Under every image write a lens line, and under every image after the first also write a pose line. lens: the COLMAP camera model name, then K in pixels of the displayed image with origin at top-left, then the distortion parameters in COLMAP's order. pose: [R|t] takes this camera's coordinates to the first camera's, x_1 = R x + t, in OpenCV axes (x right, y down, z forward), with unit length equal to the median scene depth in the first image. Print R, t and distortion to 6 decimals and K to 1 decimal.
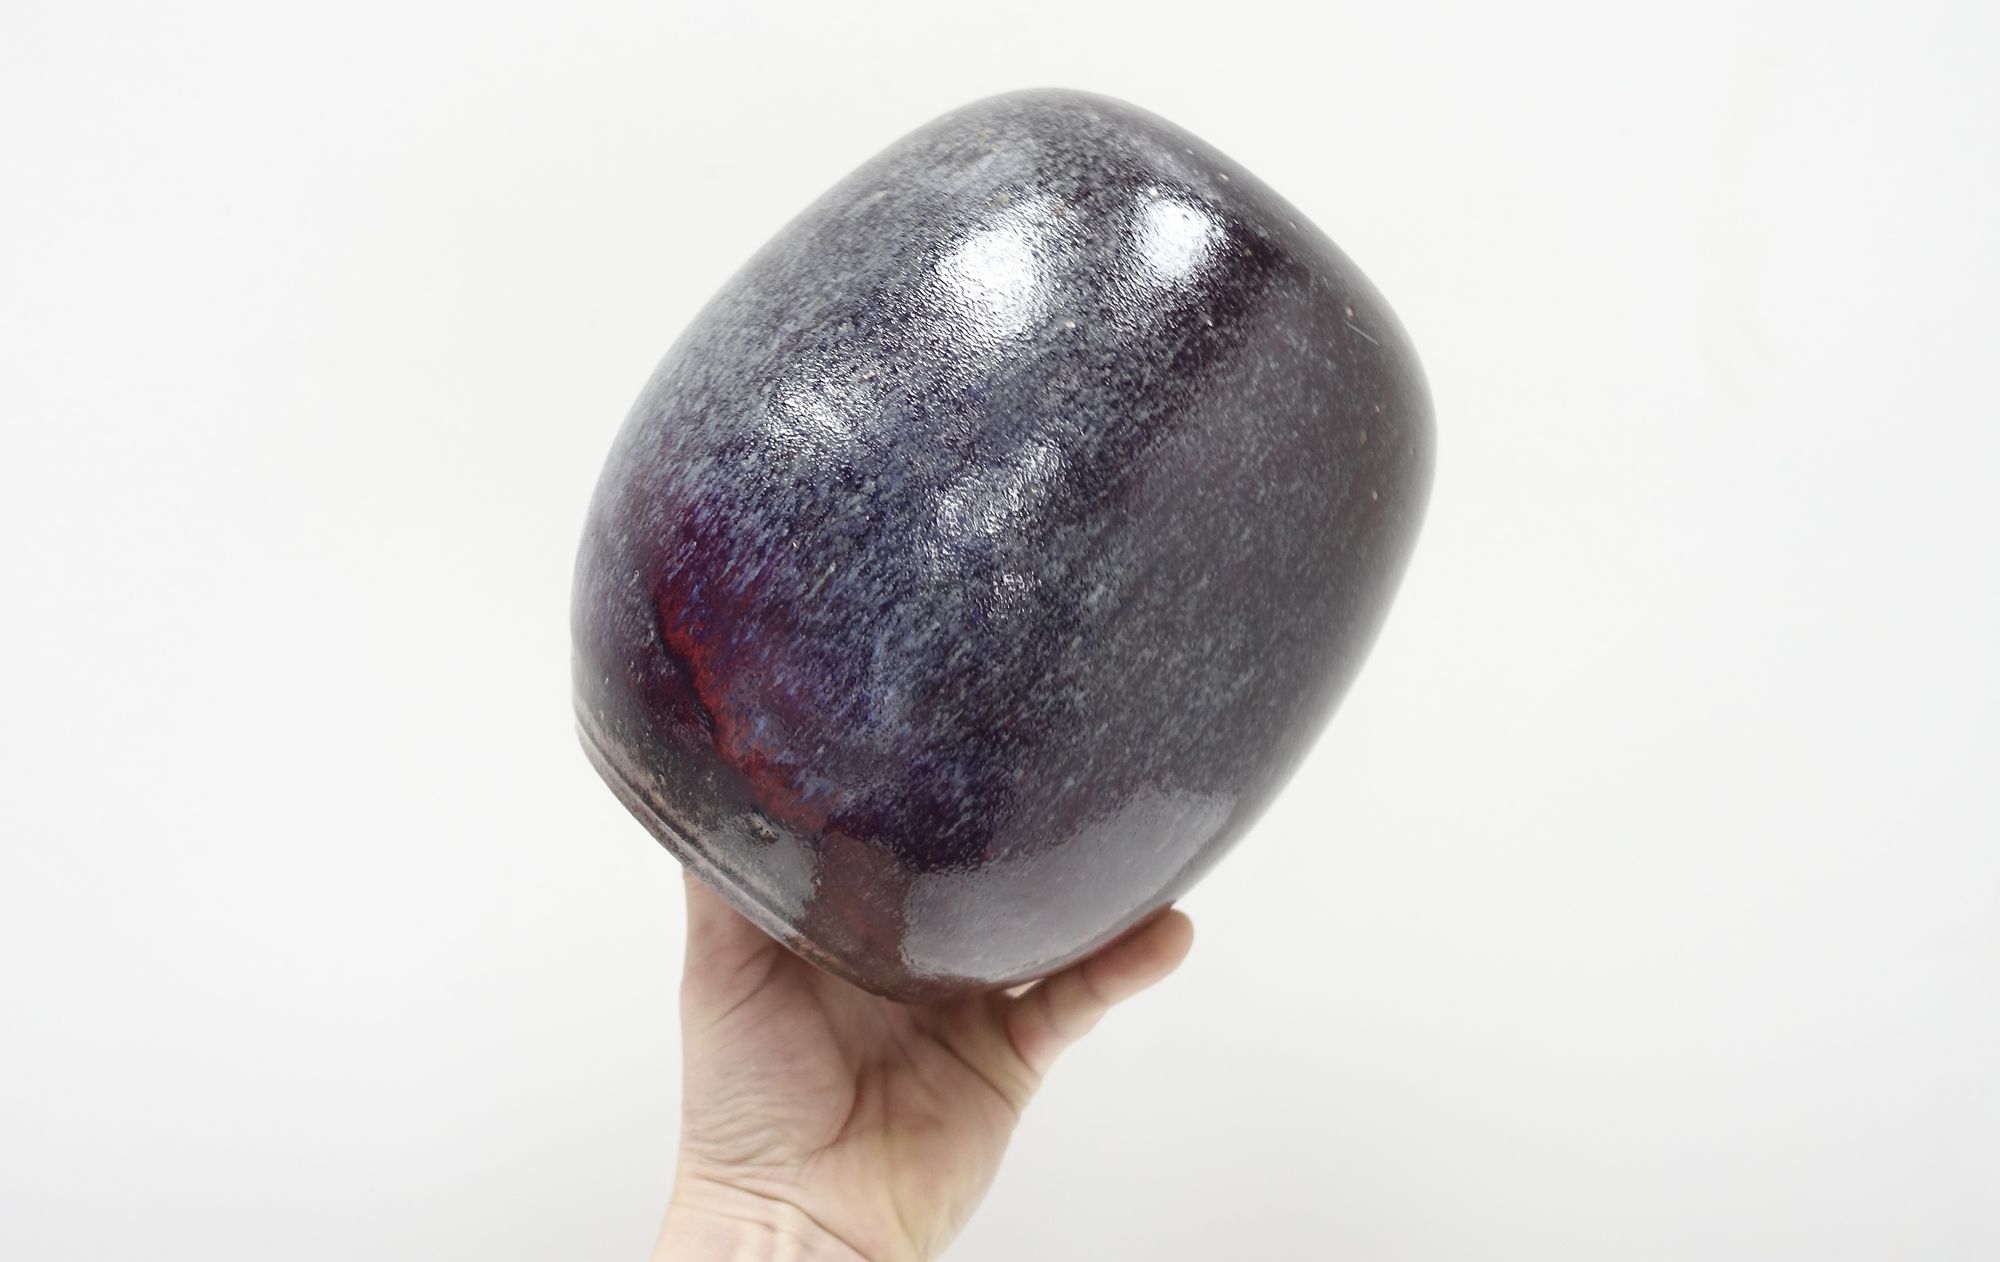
lens RADIAL K [[1885.4, 0, 991.8], [0, 1885.4, 551.6], [0, 0, 1]] dist [0.003918, 0.000035]
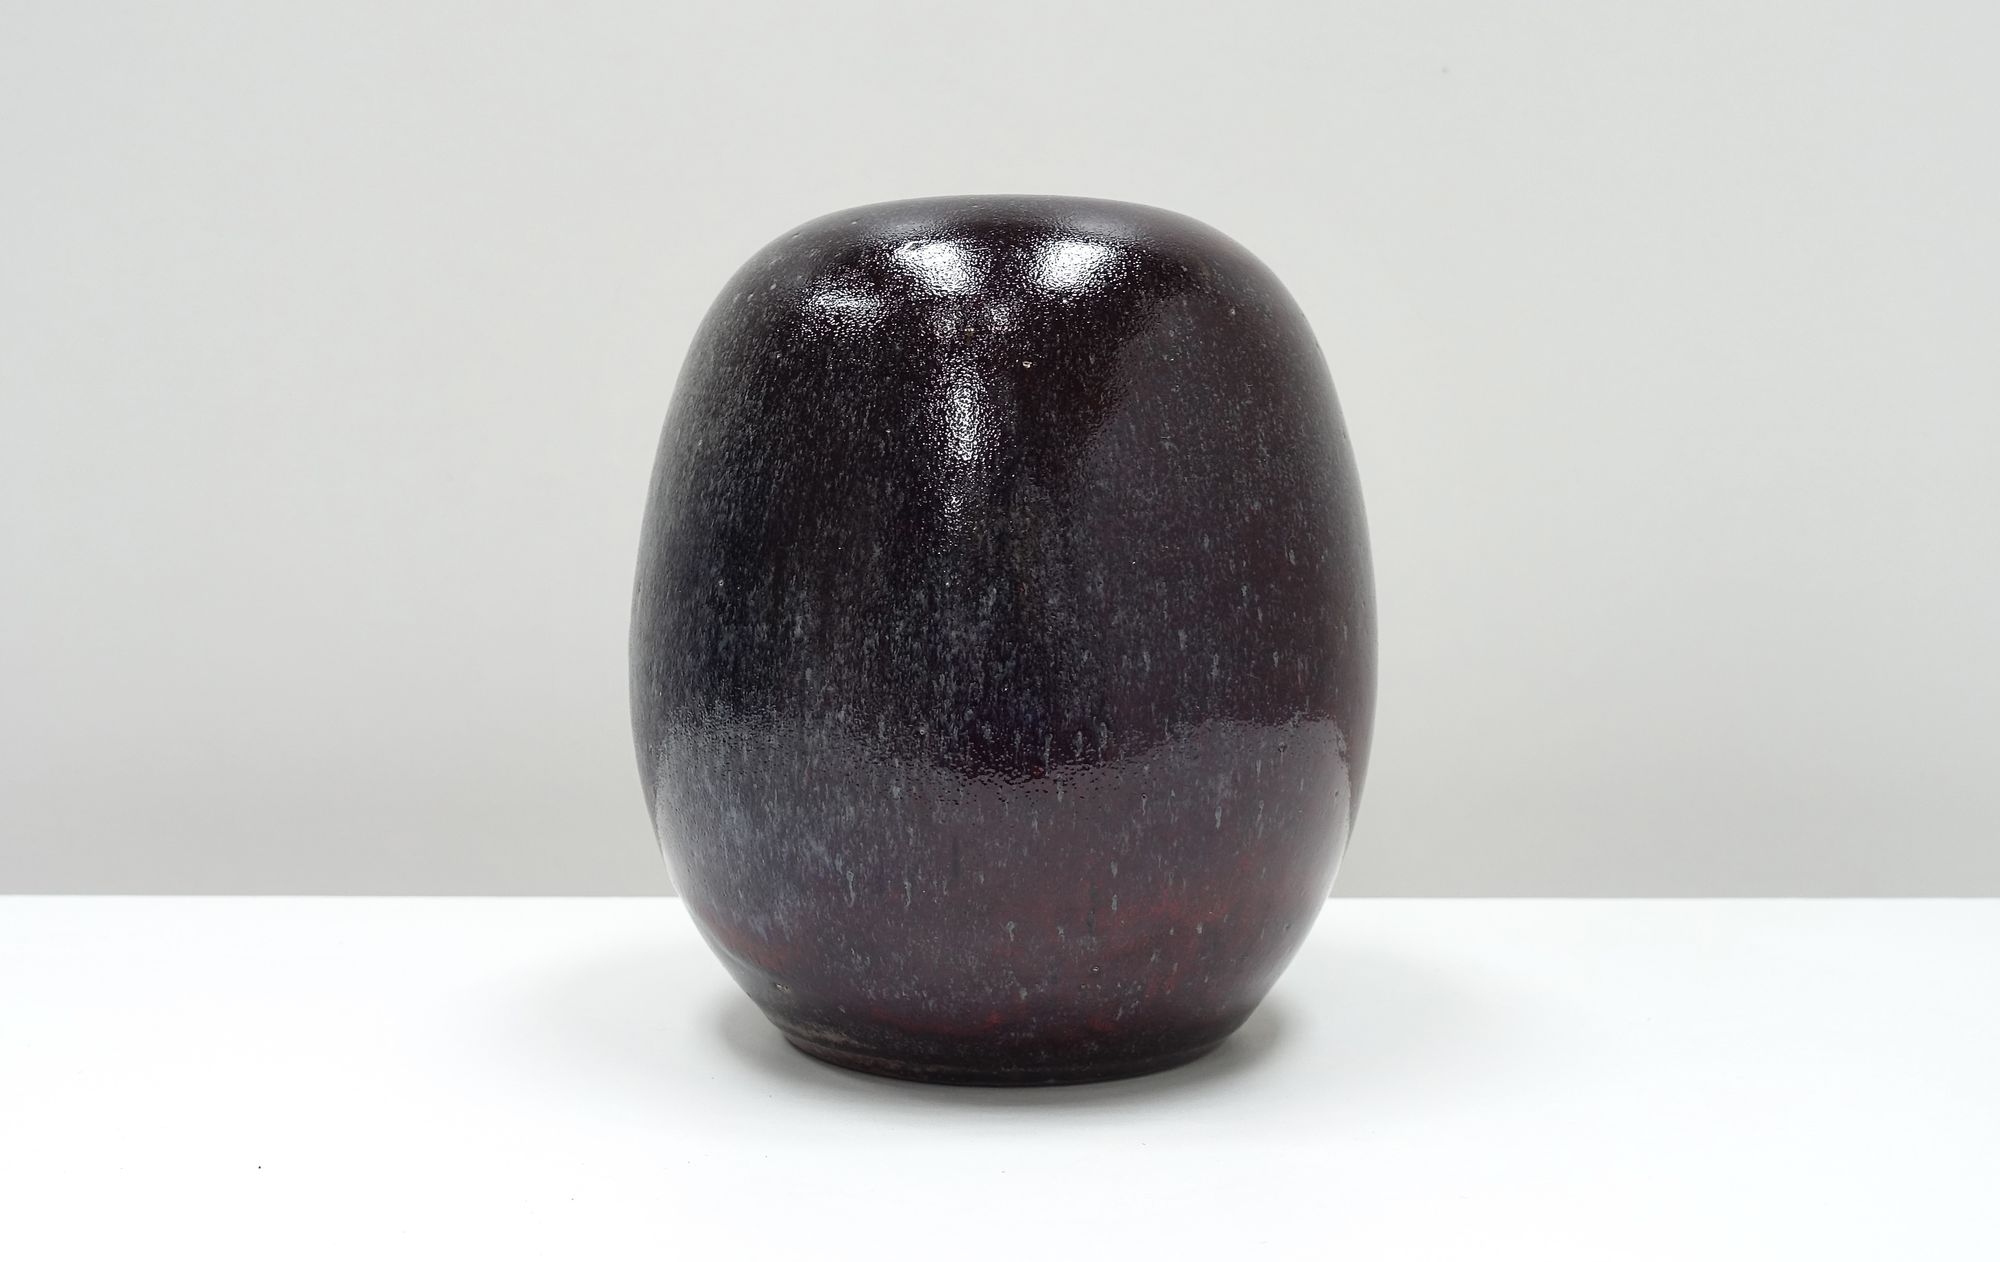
lens RADIAL K [[1885.4, 0, 991.8], [0, 1885.4, 551.6], [0, 0, 1]] dist [0.003918, 0.000035]
pose [[0.596719, -0.619192, -0.510419, 0.662416], [0.470056, 0.785240, -0.403046, 0.450729], [0.650364, 0.000579, 0.759622, 0.272150]]
